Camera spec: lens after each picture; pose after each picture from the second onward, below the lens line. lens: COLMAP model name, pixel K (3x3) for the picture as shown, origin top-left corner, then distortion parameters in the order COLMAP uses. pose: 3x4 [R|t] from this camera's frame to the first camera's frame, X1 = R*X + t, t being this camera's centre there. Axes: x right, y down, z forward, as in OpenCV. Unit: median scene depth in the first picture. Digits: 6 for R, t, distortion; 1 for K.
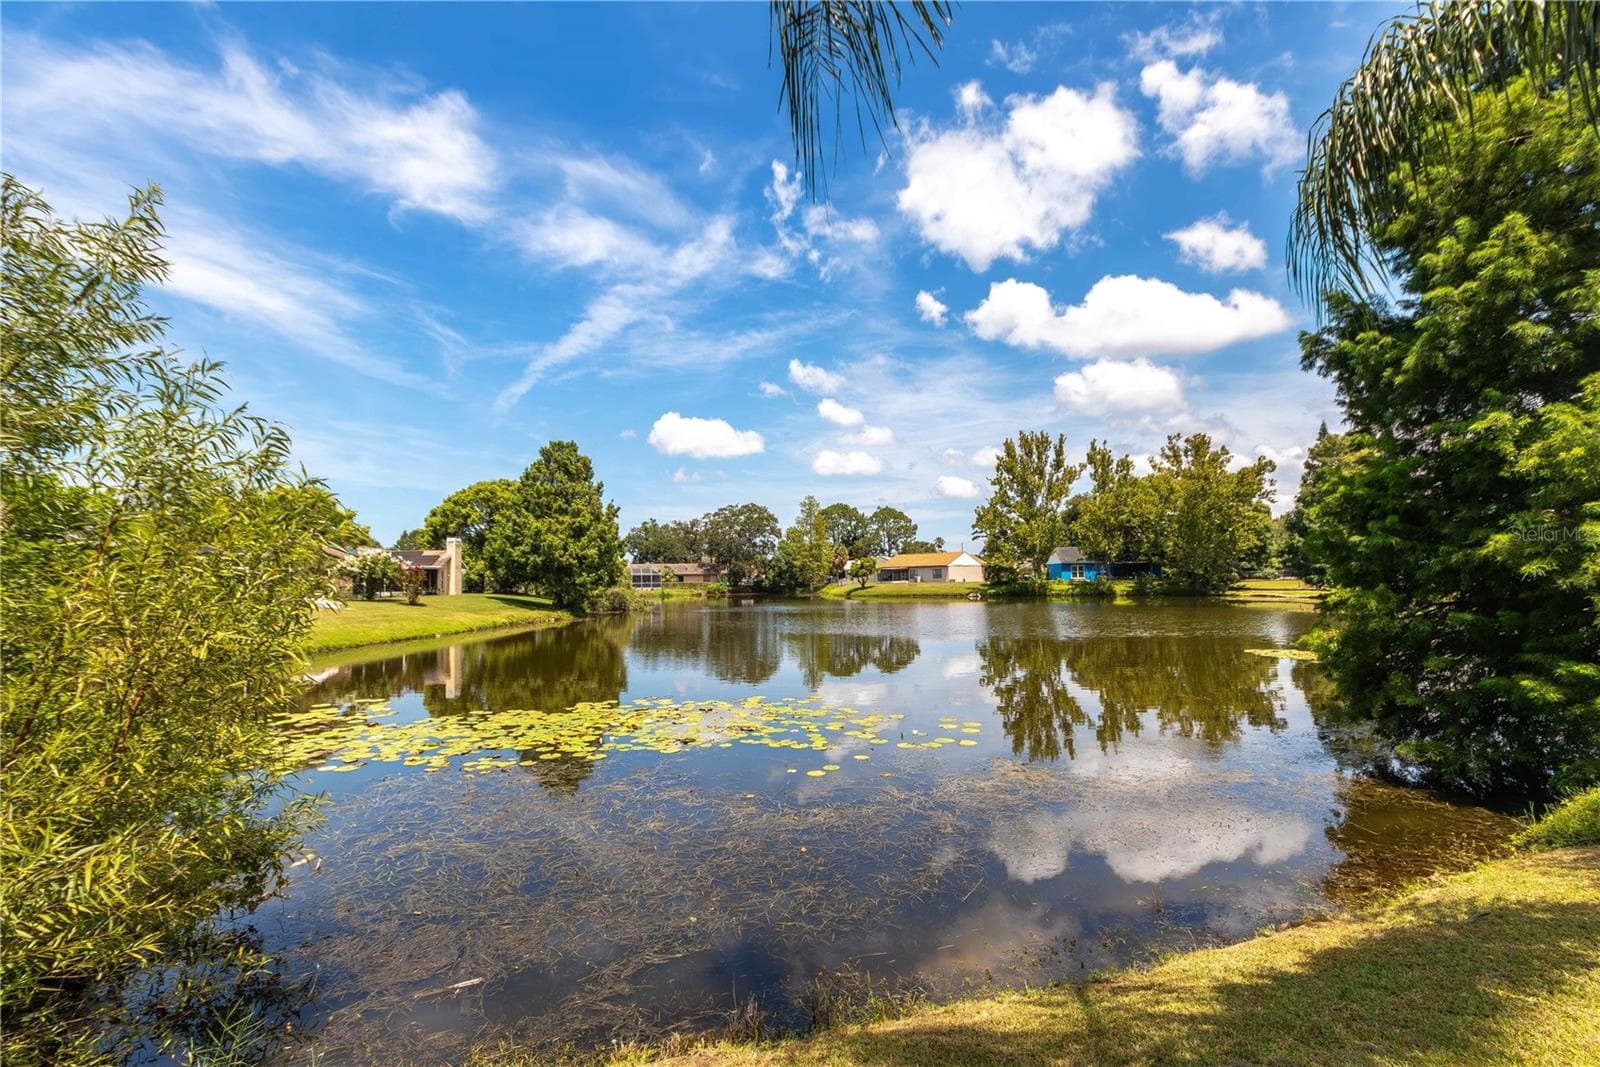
lens RADIAL K [[731.7, 0, 795.7], [0, 731.7, 543.8], [0, 0, 1]] dist [0.000451, 0.000487]
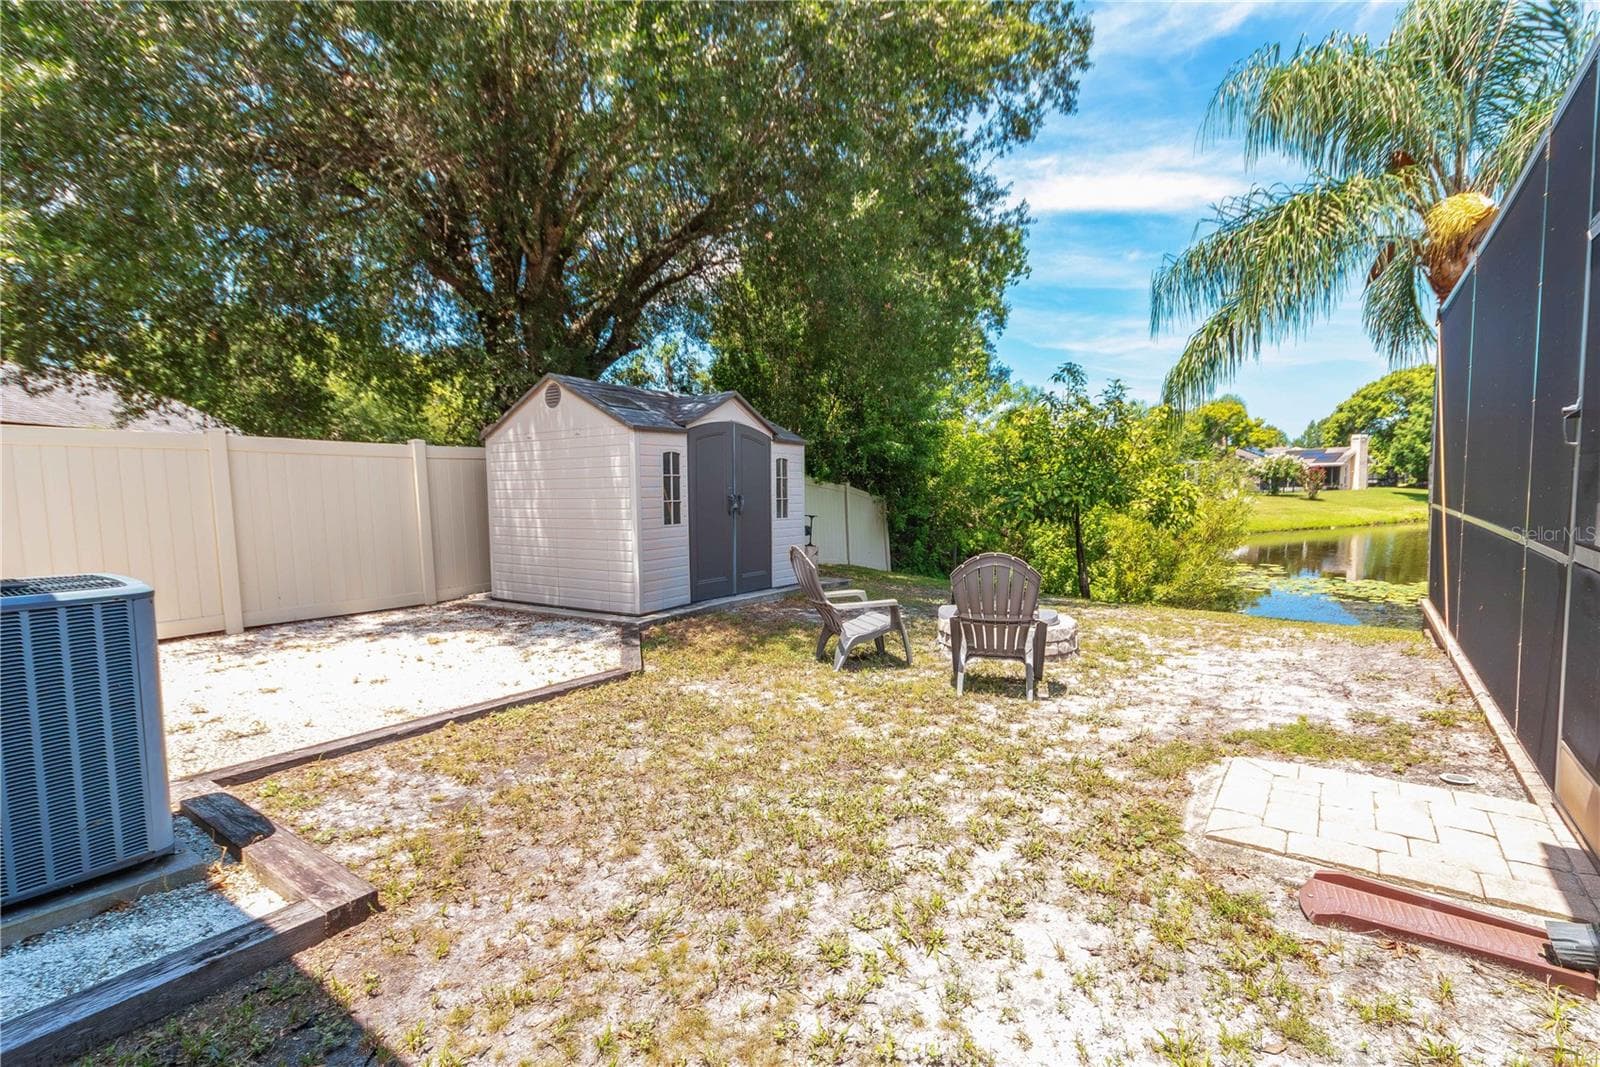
lens RADIAL K [[731.7, 0, 795.7], [0, 731.7, 543.8], [0, 0, 1]] dist [0.000451, 0.000487]
pose [[0.449597, 0.079220, -0.889712, 0.117309], [0.059215, 0.991225, 0.118182, -0.026139], [0.891267, -0.105819, 0.440960, -0.199677]]
